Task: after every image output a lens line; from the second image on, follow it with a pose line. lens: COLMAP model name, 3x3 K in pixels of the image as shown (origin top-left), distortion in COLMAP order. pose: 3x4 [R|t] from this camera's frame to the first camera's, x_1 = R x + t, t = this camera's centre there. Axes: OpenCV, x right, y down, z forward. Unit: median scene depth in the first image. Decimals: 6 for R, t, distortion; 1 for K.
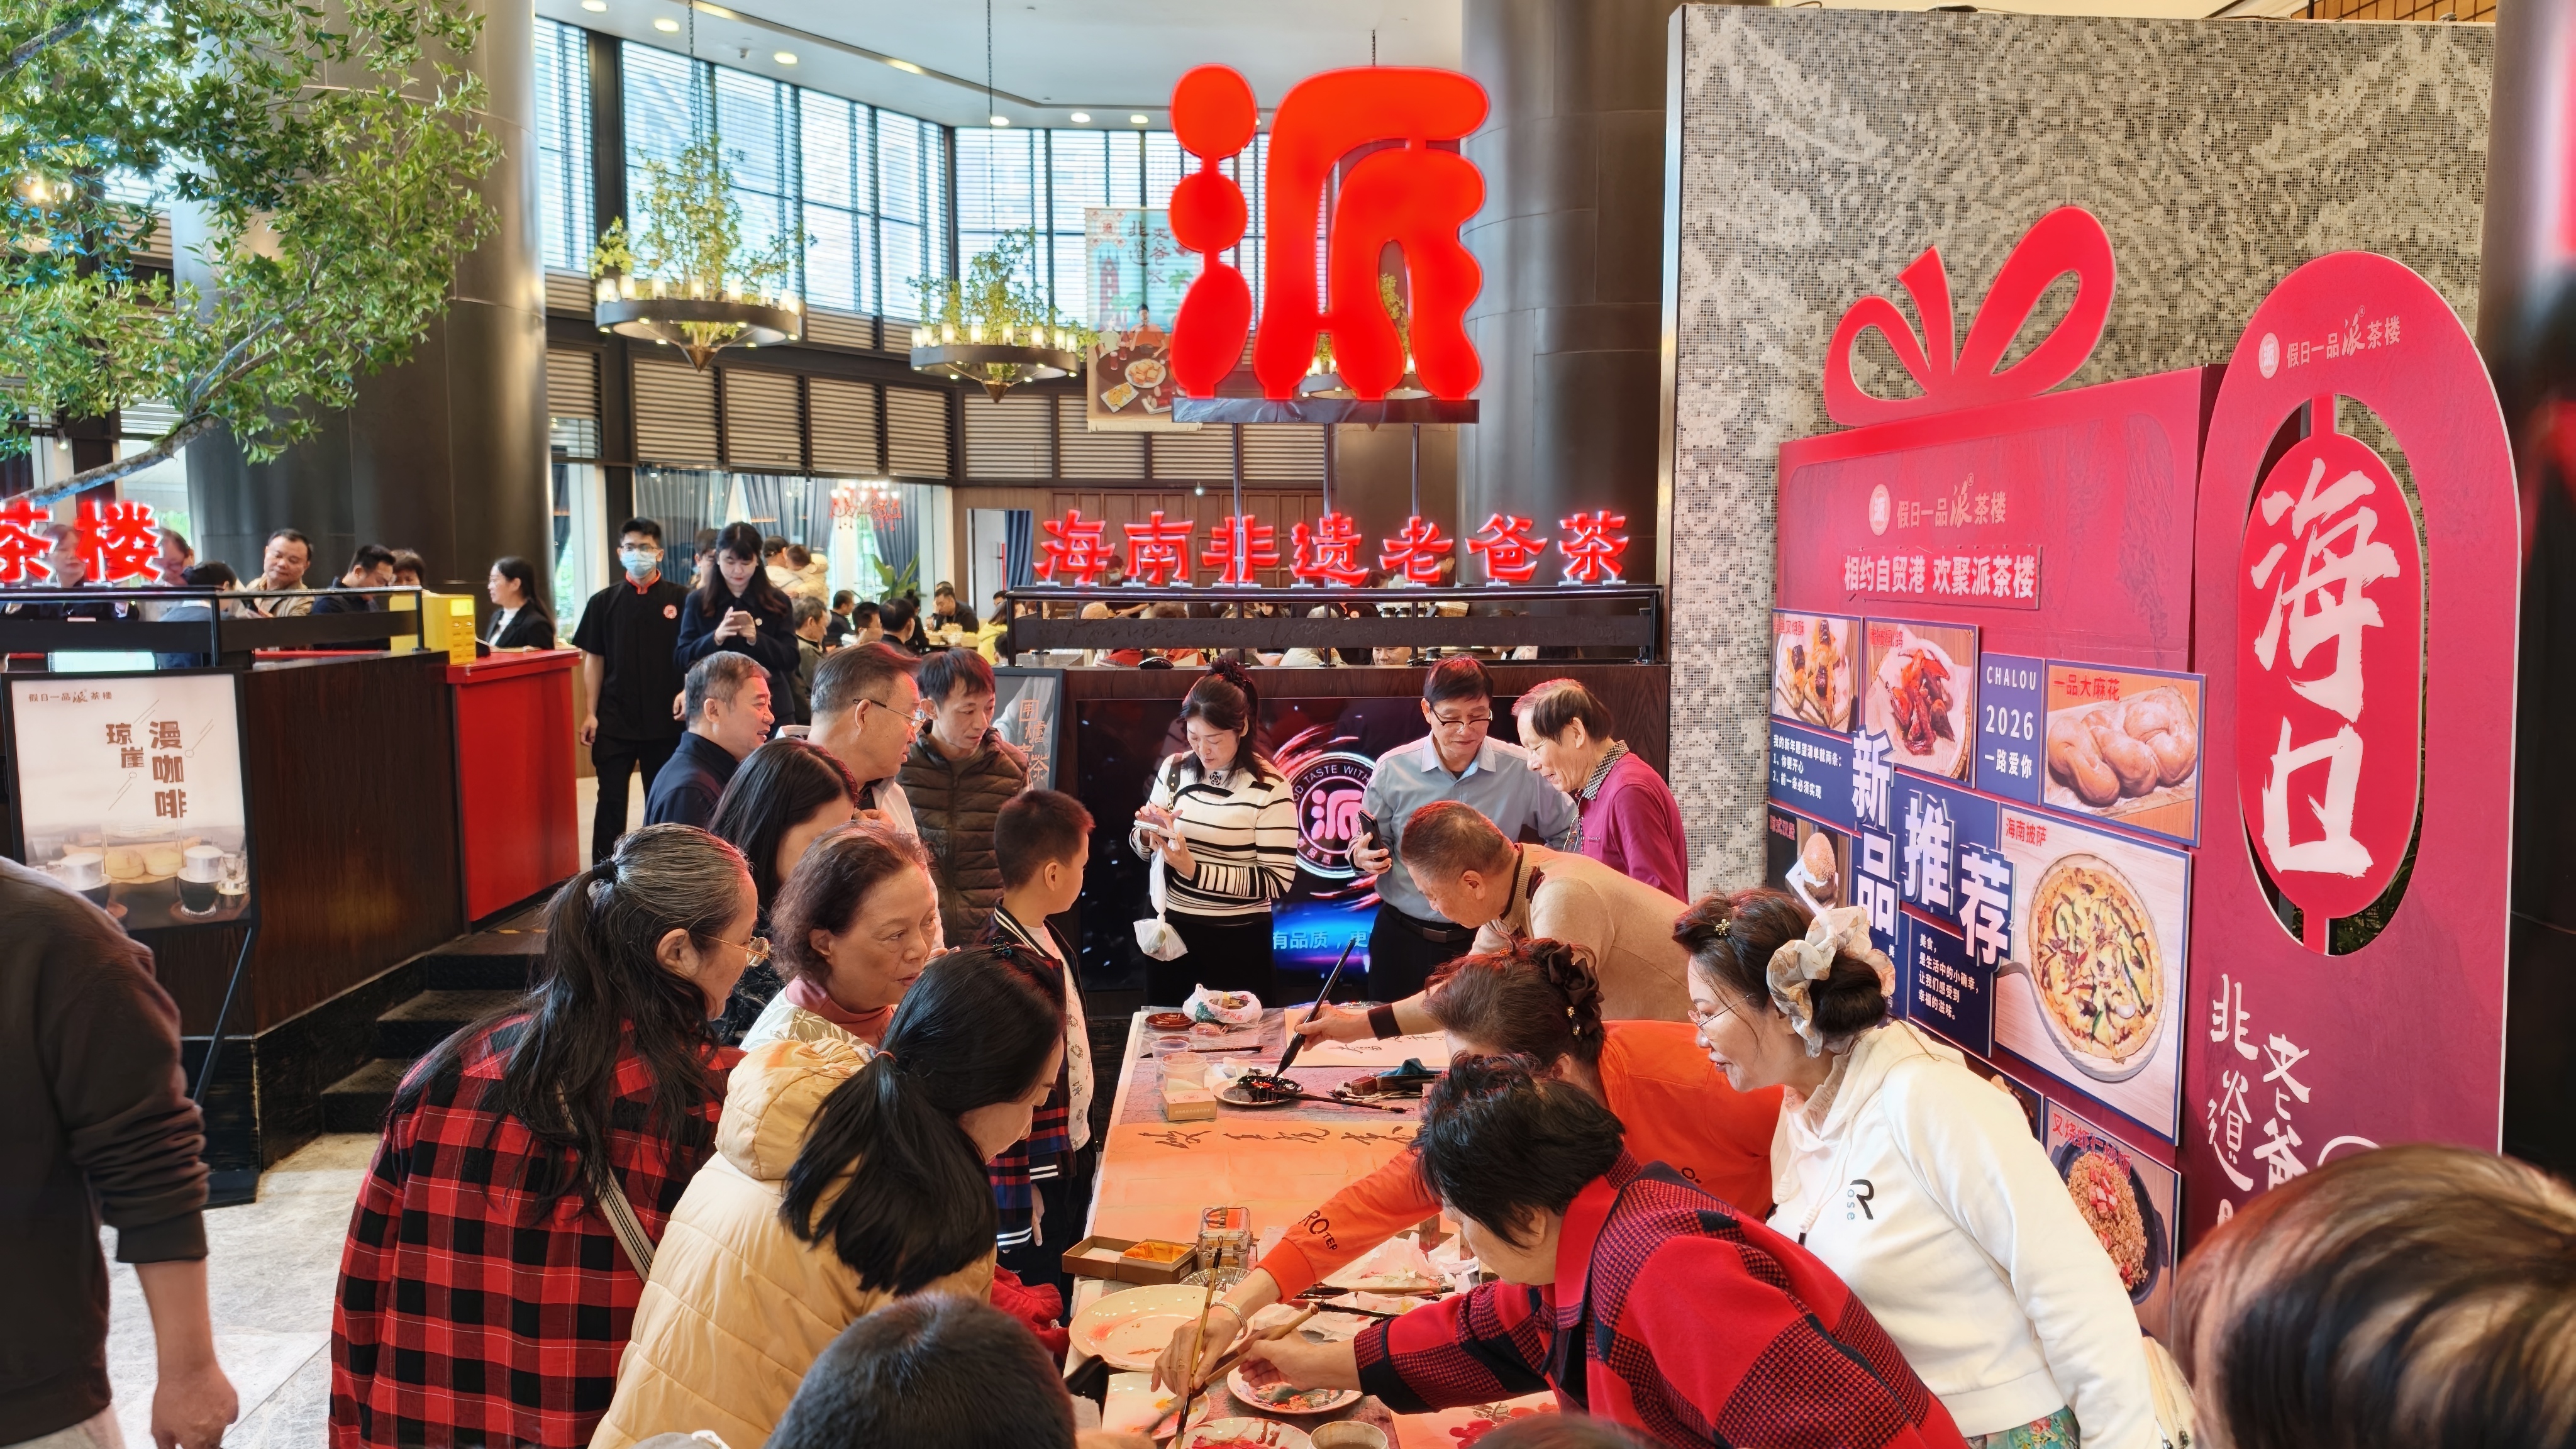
lens RADIAL K [[1818.4, 0, 1312.9], [0, 1818.4, 740.8], [0, 0, 1]] dist [0.020317, -0.043258]
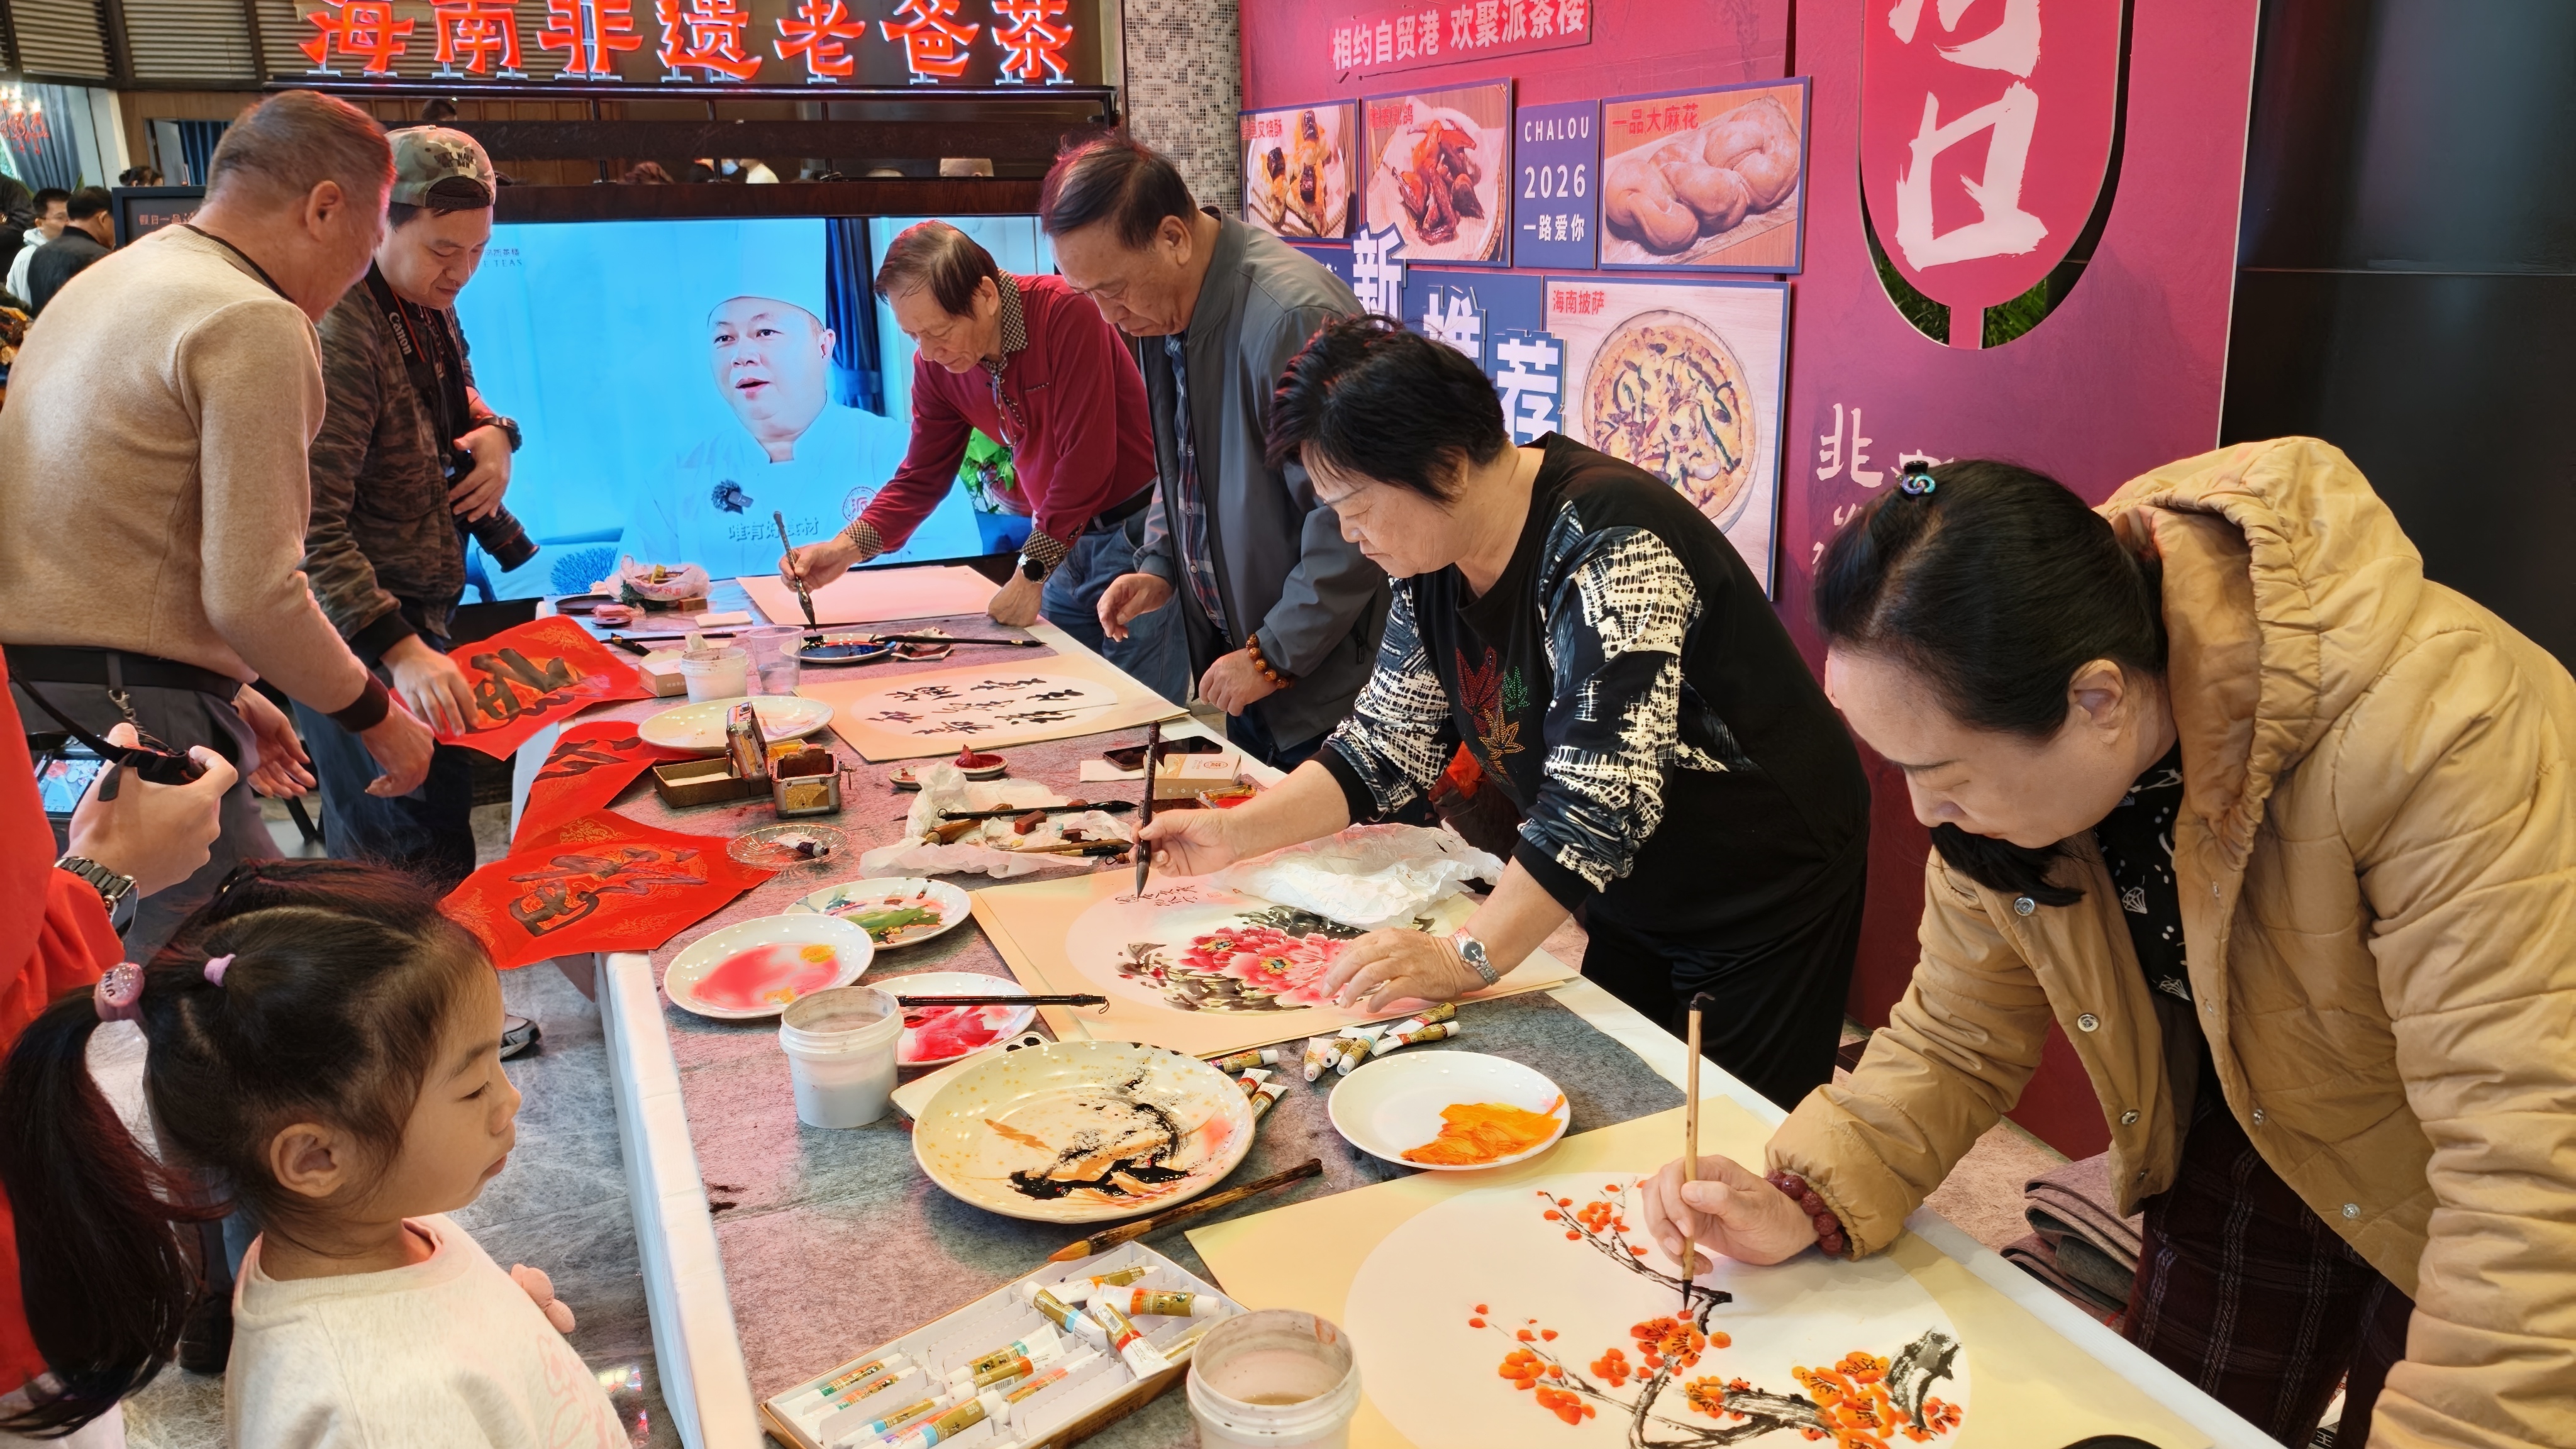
lens RADIAL K [[1818.4, 0, 1294.3], [0, 1818.4, 748.7], [0, 0, 1]] dist [0.020317, -0.043258]
pose [[0.934940, -0.112233, 0.336586, -0.057411], [0.048731, 0.980280, 0.191509, 0.064103], [-0.351442, -0.162647, 0.921973, 0.119376]]
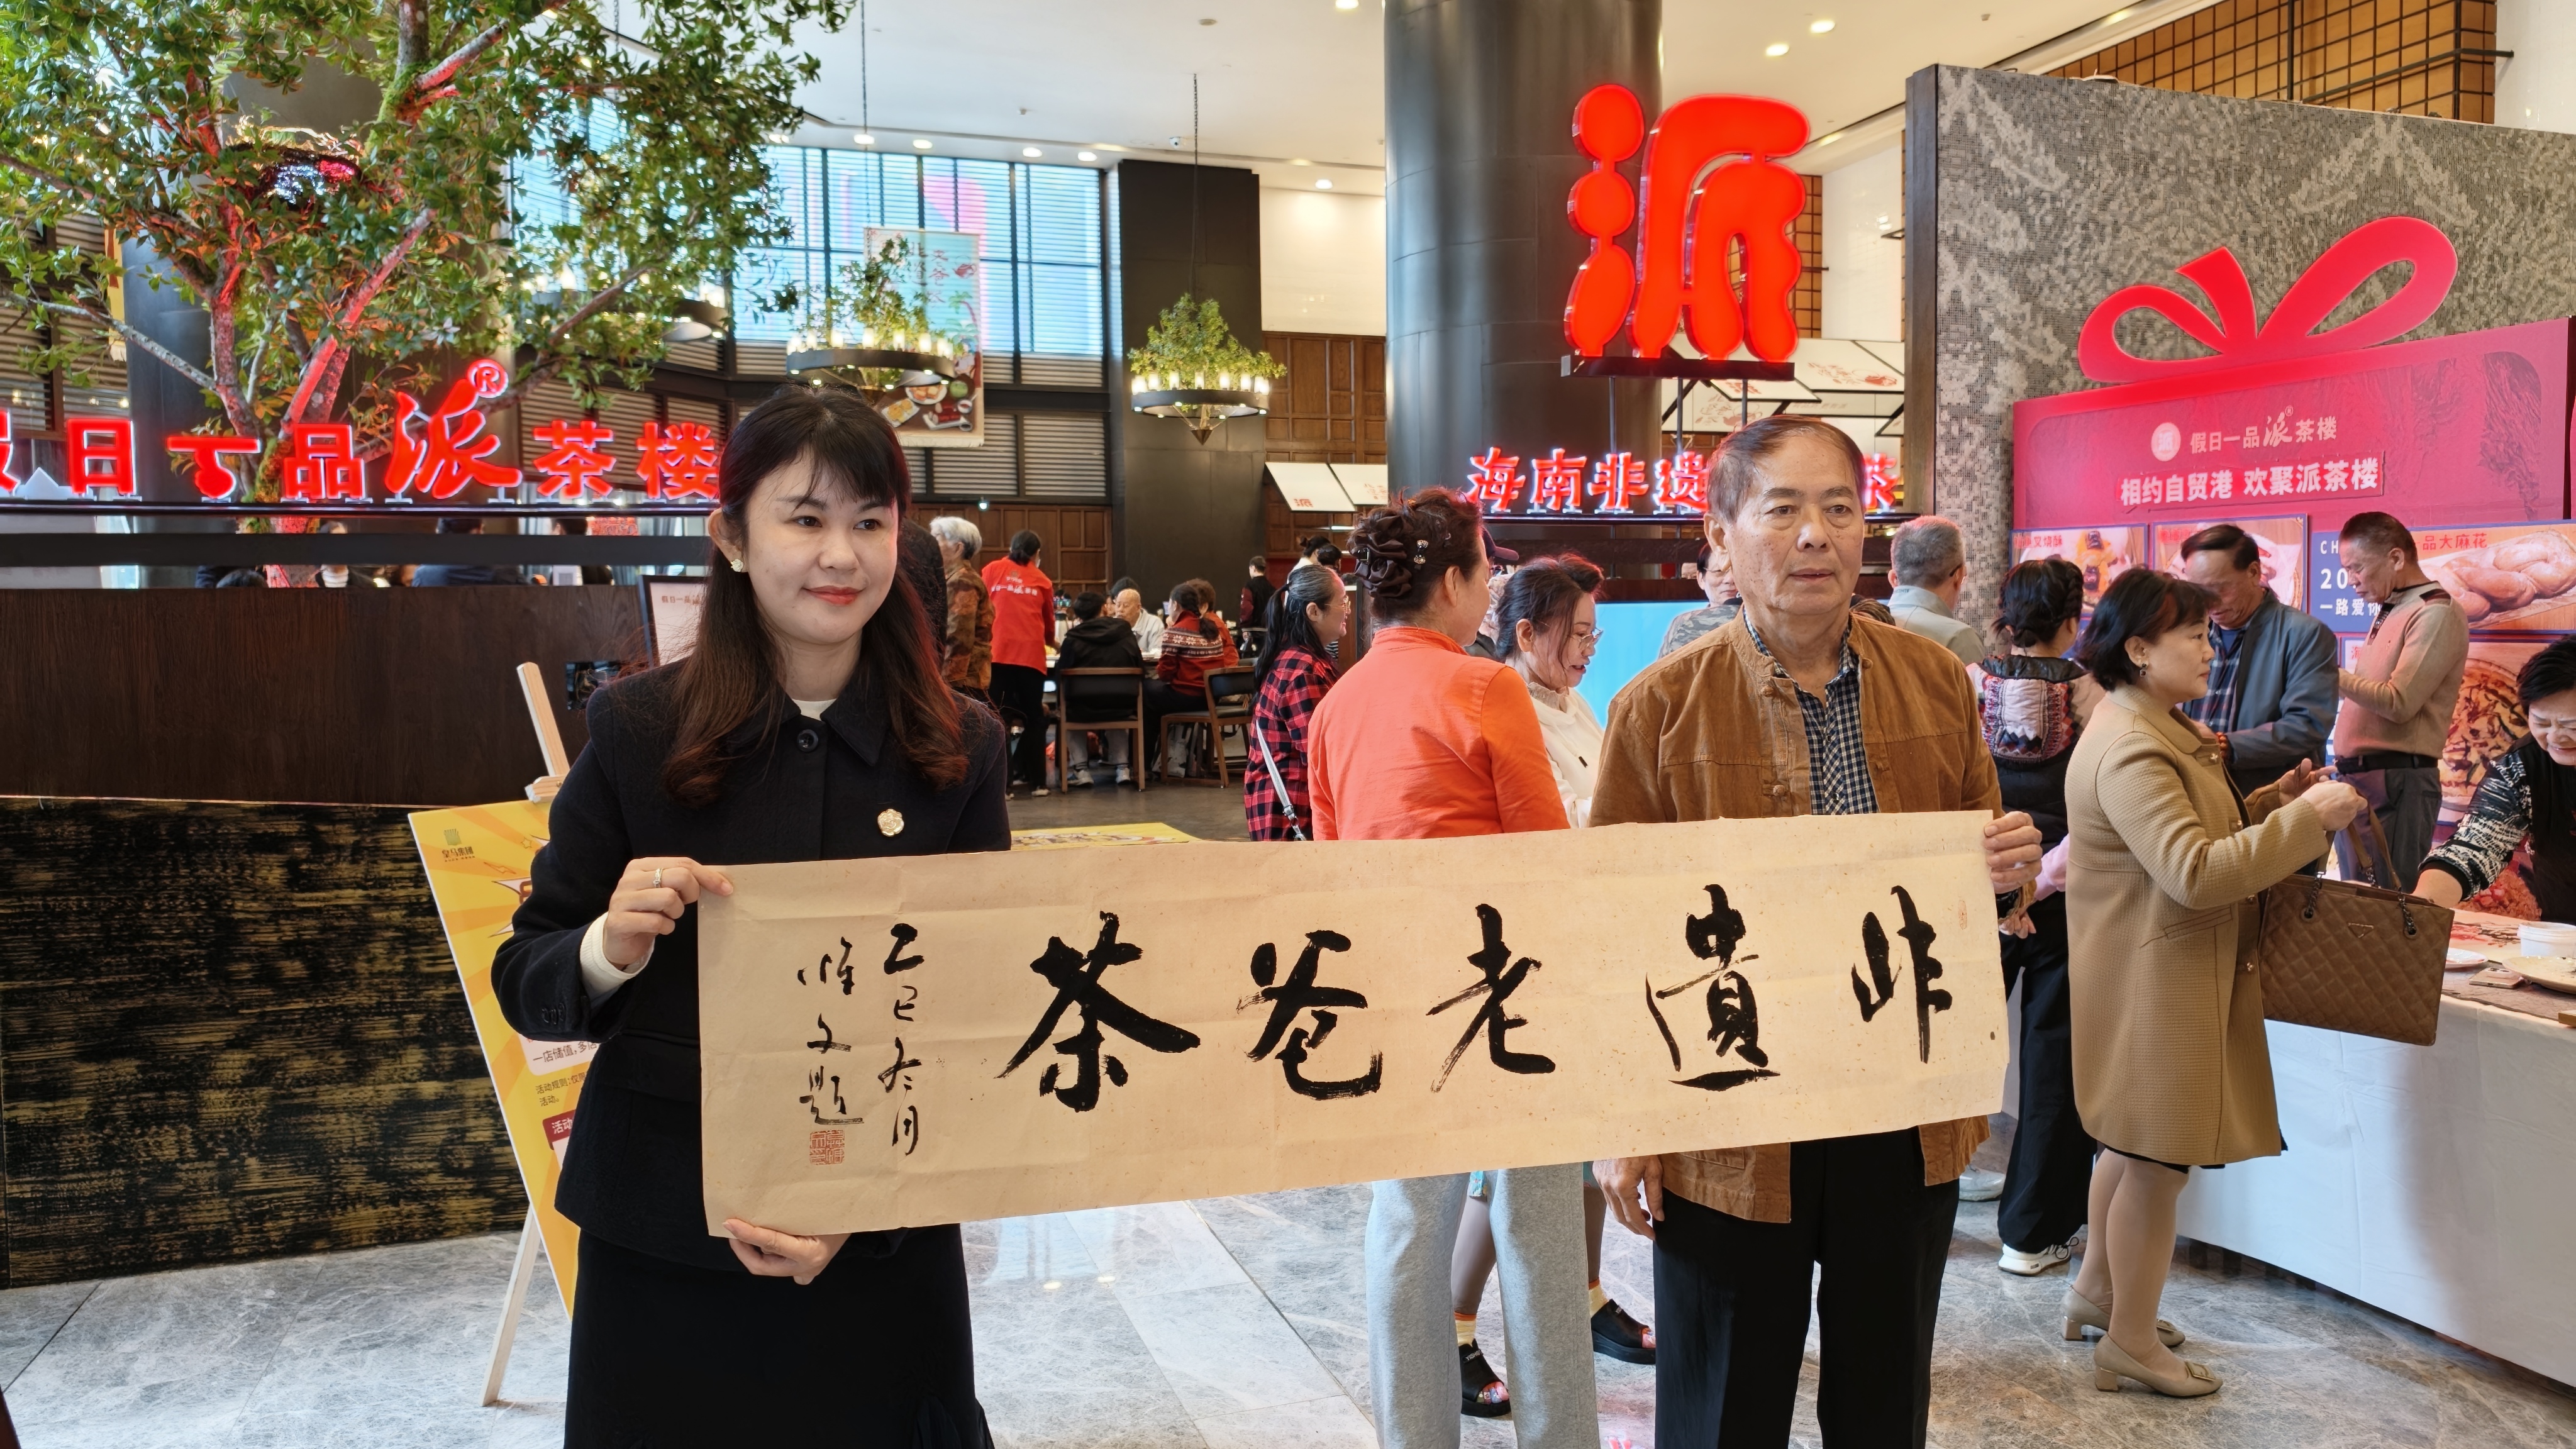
lens RADIAL K [[1818.4, 0, 1335.7], [0, 1818.4, 684.8], [0, 0, 1]] dist [0.020317, -0.043258]
pose [[0.964101, -0.022164, 0.264610, -0.552047], [0.037189, 0.997959, -0.051905, 0.085571], [-0.262920, 0.059882, 0.962958, -0.104533]]
